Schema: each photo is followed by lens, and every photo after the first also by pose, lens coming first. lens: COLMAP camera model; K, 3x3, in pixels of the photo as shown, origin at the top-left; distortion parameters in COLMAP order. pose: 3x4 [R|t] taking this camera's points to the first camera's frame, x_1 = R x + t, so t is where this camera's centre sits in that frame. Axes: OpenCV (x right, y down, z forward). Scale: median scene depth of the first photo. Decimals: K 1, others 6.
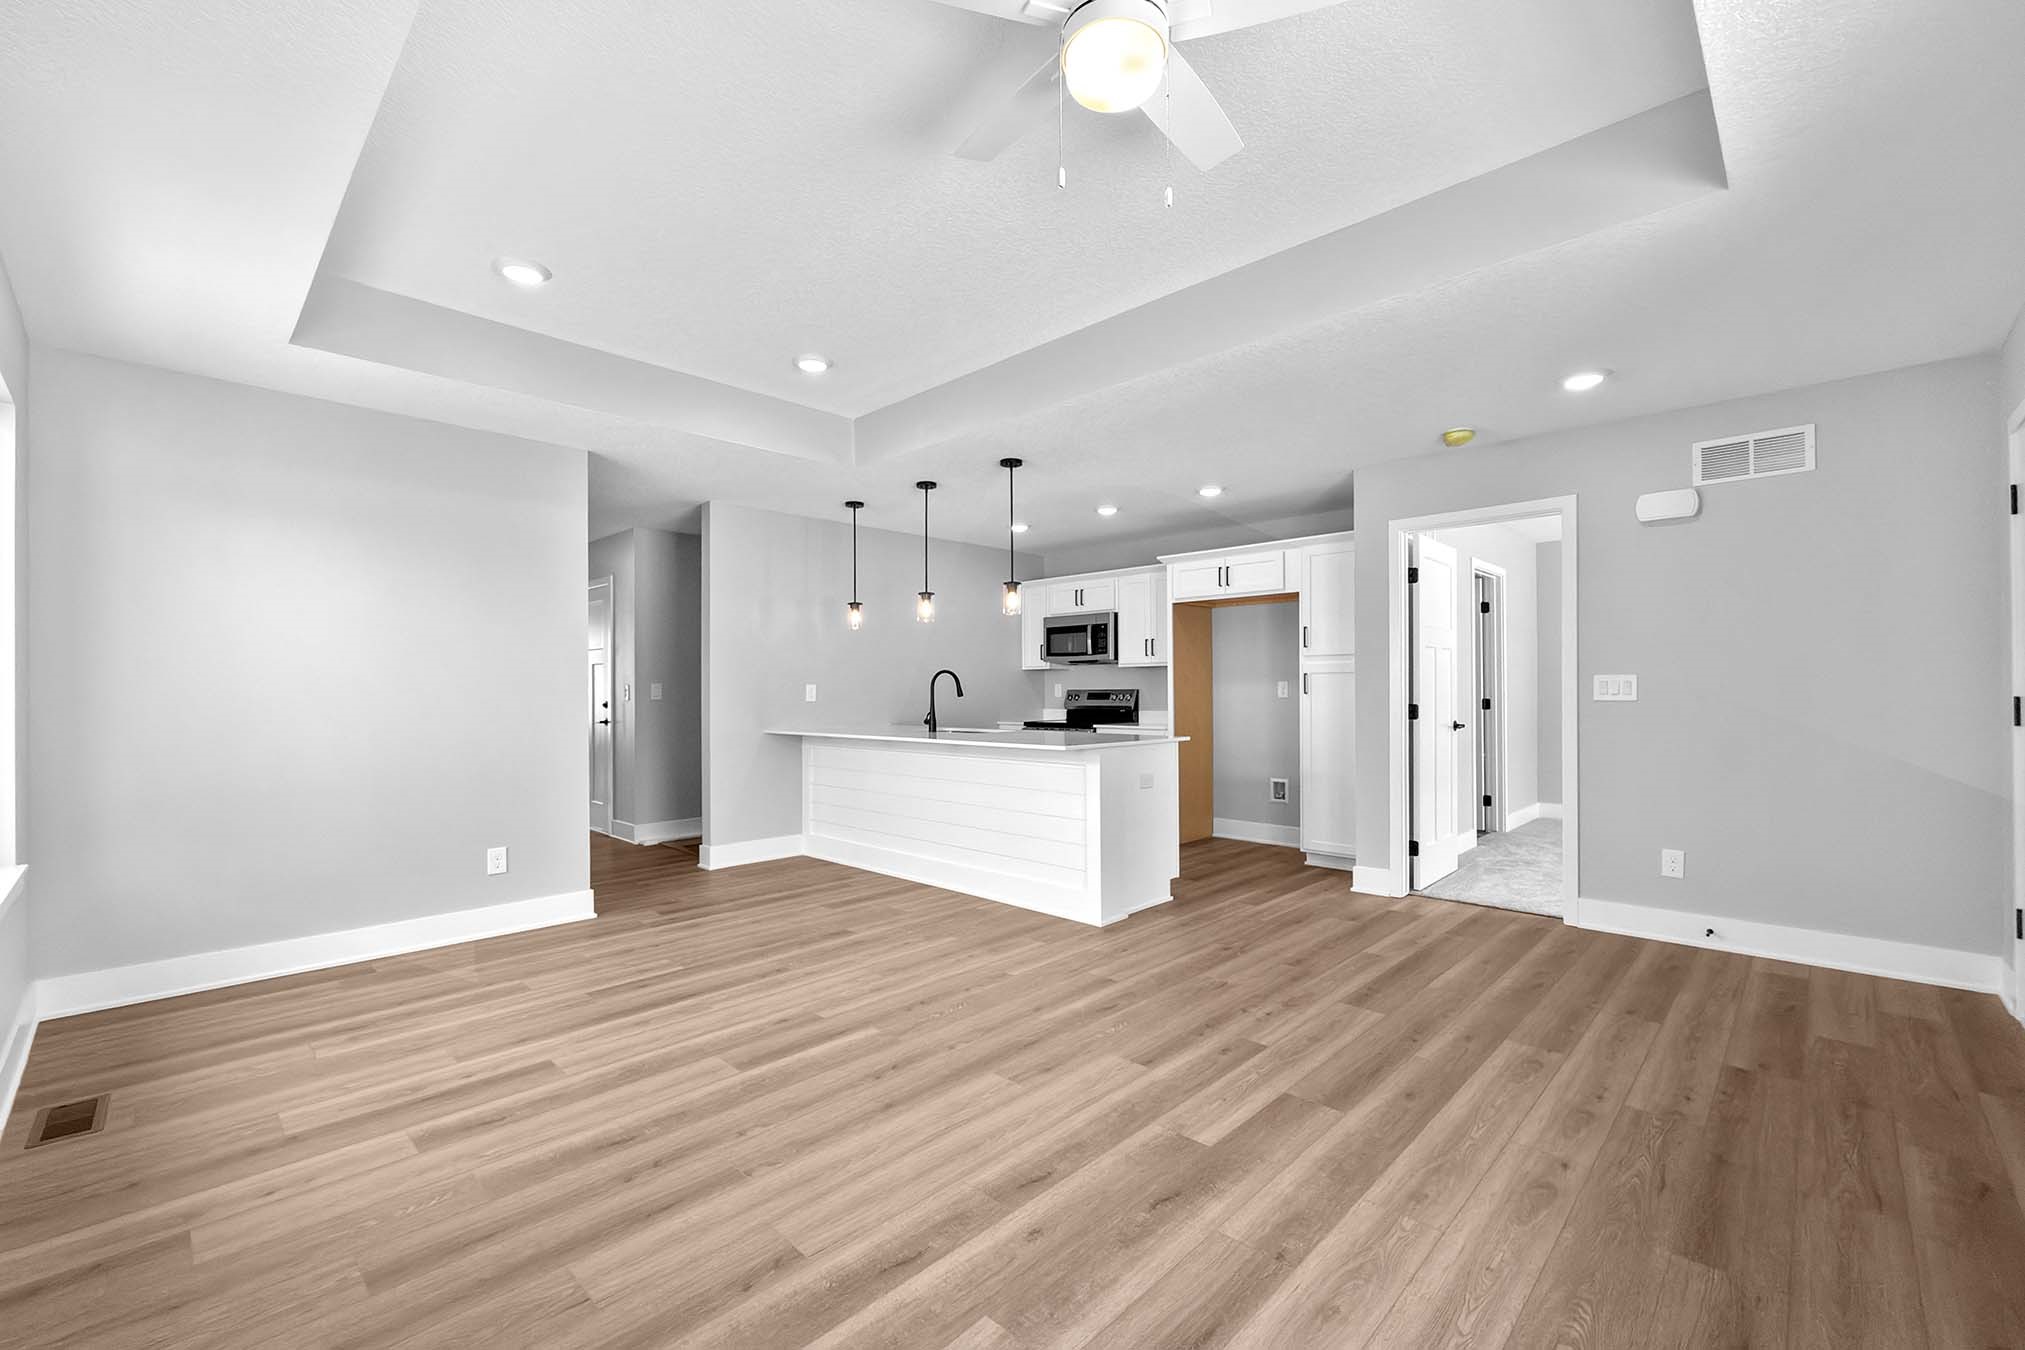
lens RADIAL K [[839.2, 0, 1001.4], [0, 839.2, 685.0], [0, 0, 1]] dist [0.000001, 0.000045]
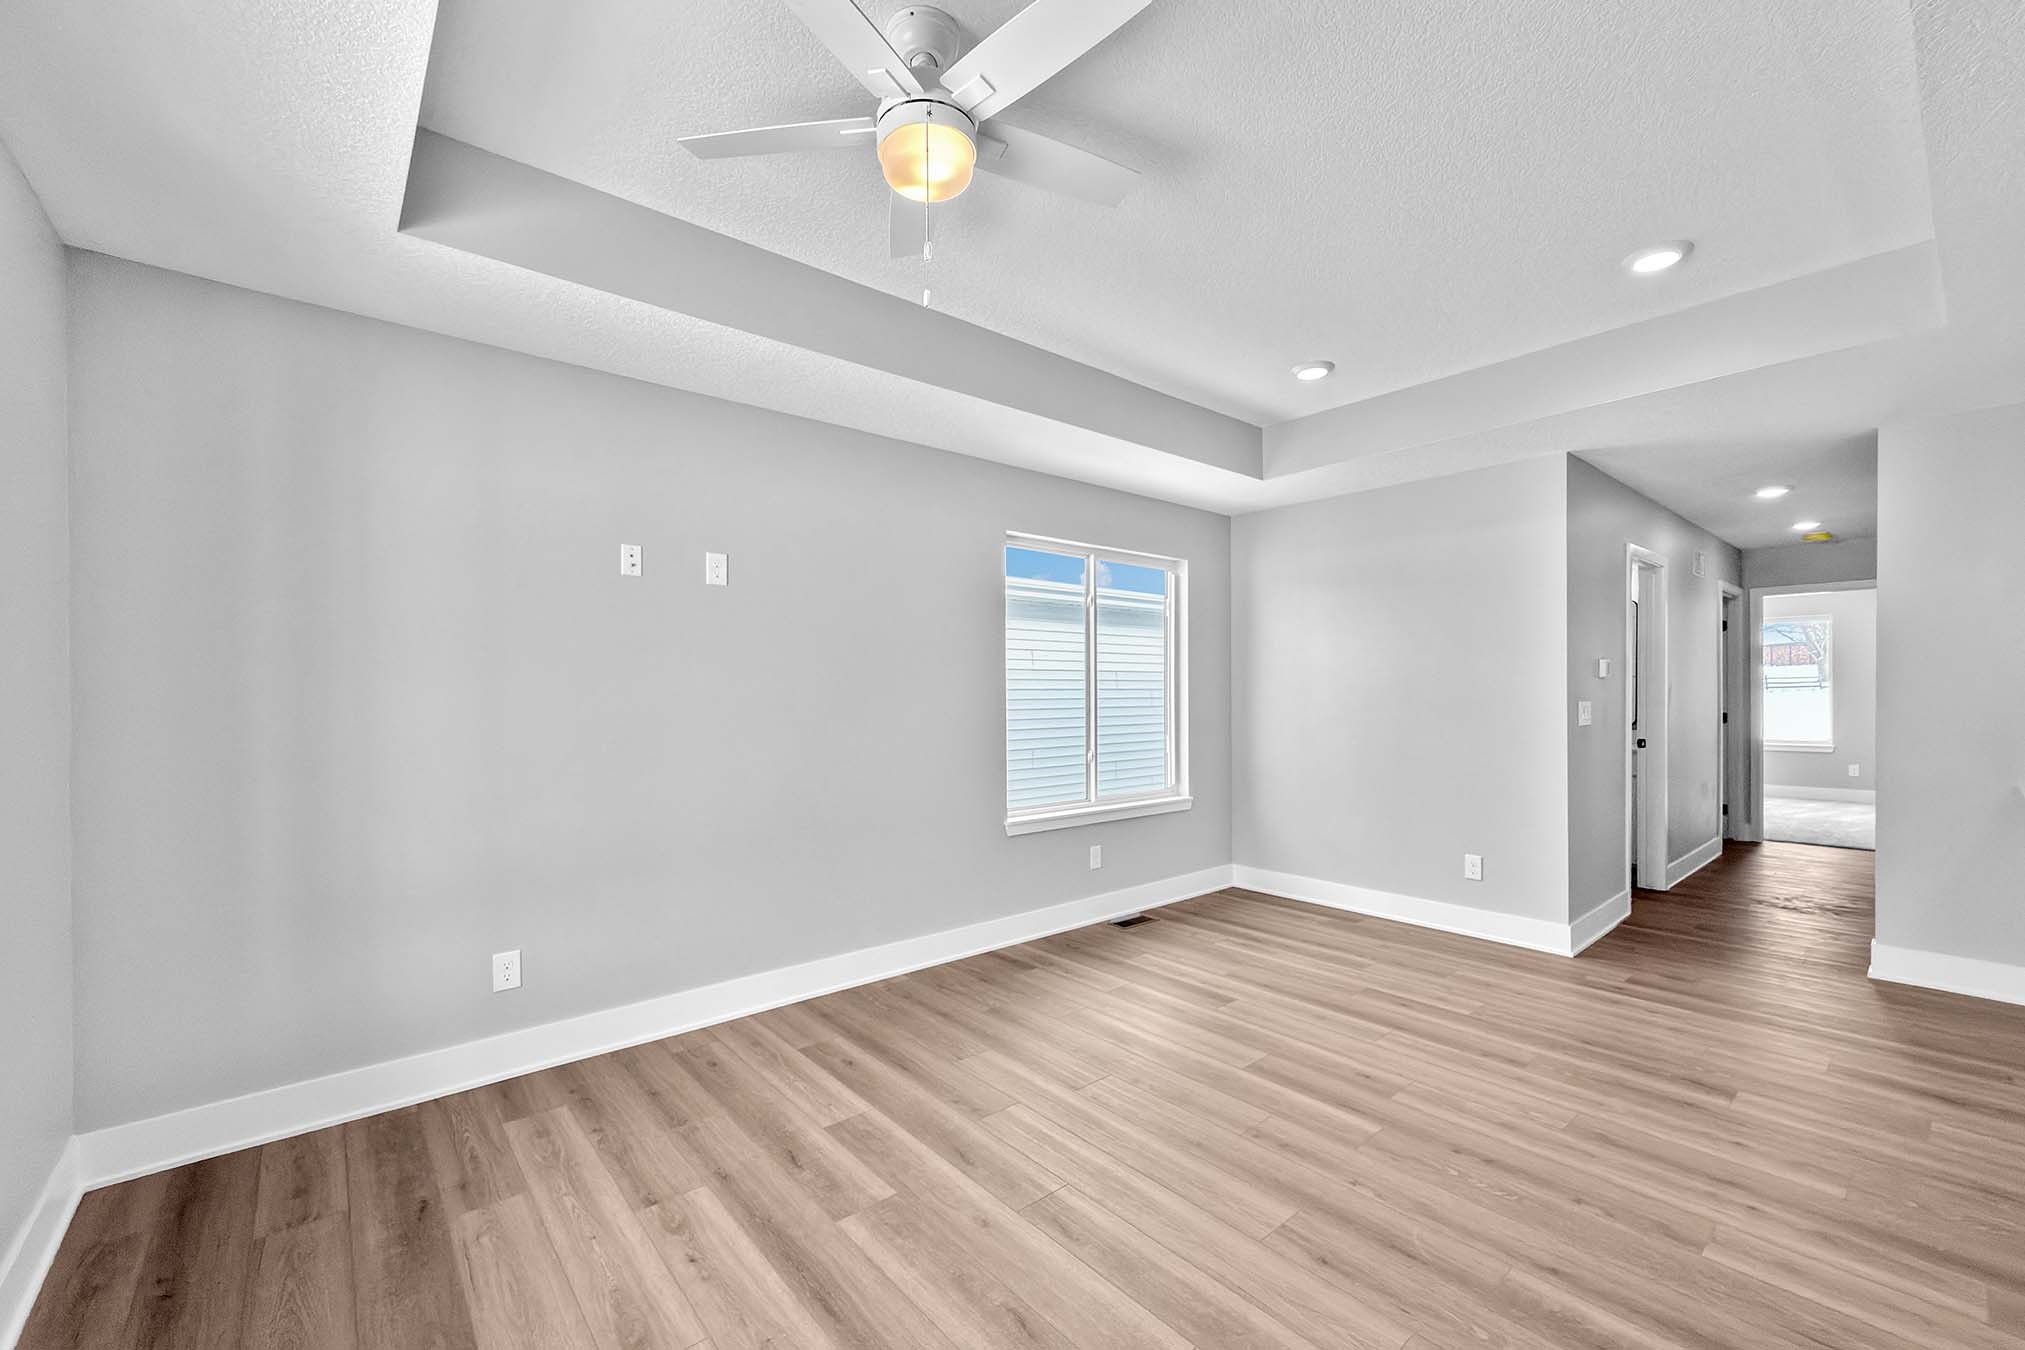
lens RADIAL K [[824.1, 0, 1016.8], [0, 824.1, 696.4], [0, 0, 1]] dist [-0.001067, 0.000243]
pose [[-0.086883, 0.011264, -0.996155, 0.434591], [0.010231, 0.999893, 0.010414, -0.022945], [0.996166, -0.009287, -0.086989, 0.444211]]
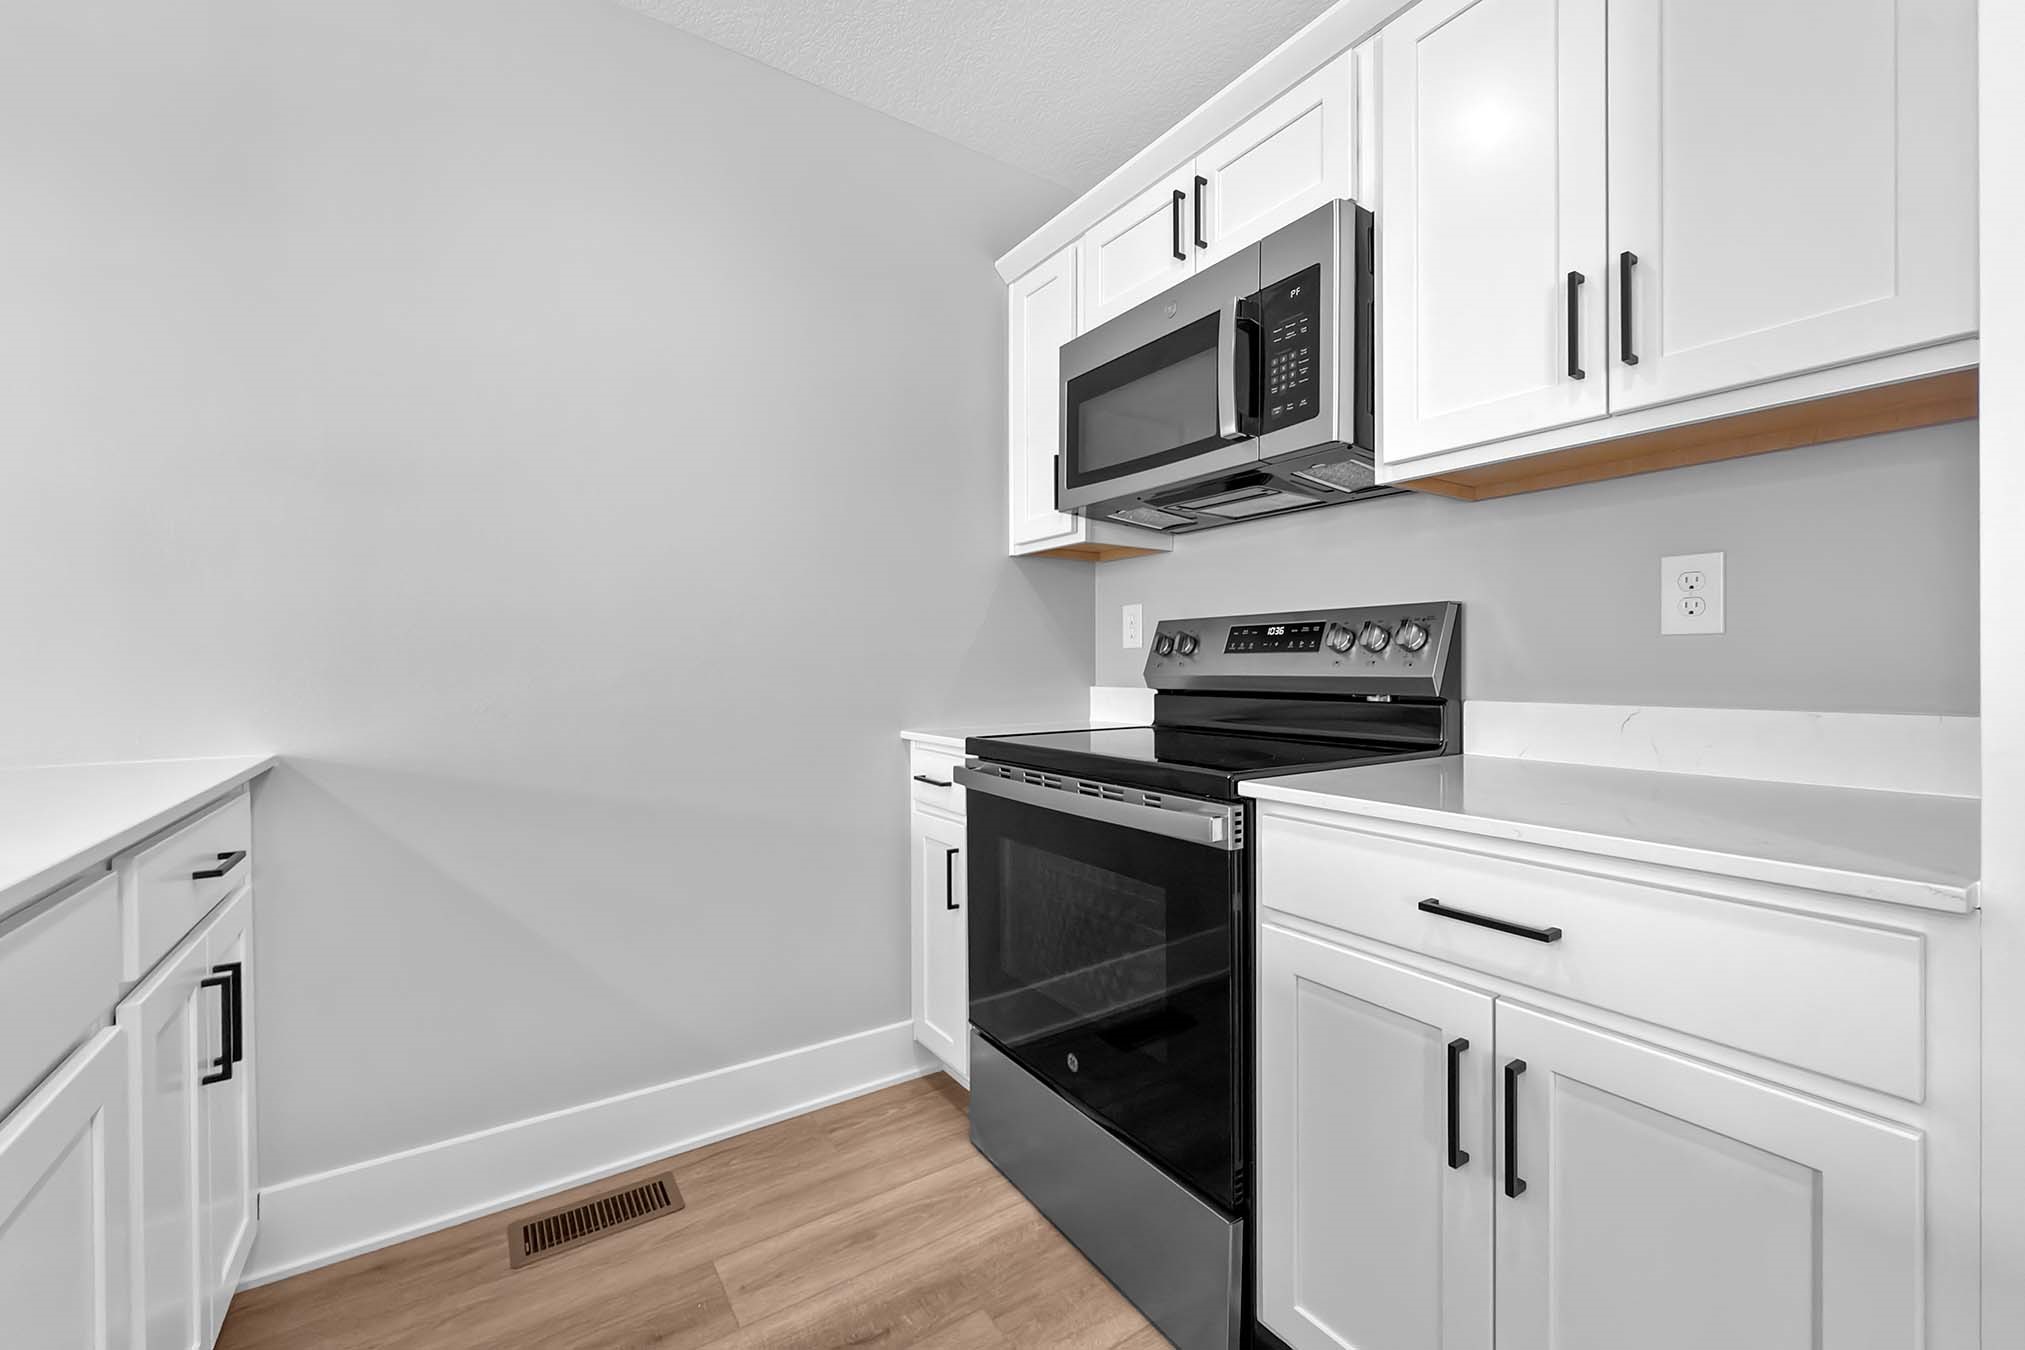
lens RADIAL K [[807.3, 0, 1005.5], [0, 807.3, 672.1], [0, 0, 1]] dist [0.000297, 0.000190]
pose [[0.978416, 0.003745, -0.206613, 0.137095], [-0.000238, 0.999855, 0.016998, 0.029905], [0.206647, -0.016582, 0.978275, 1.169462]]
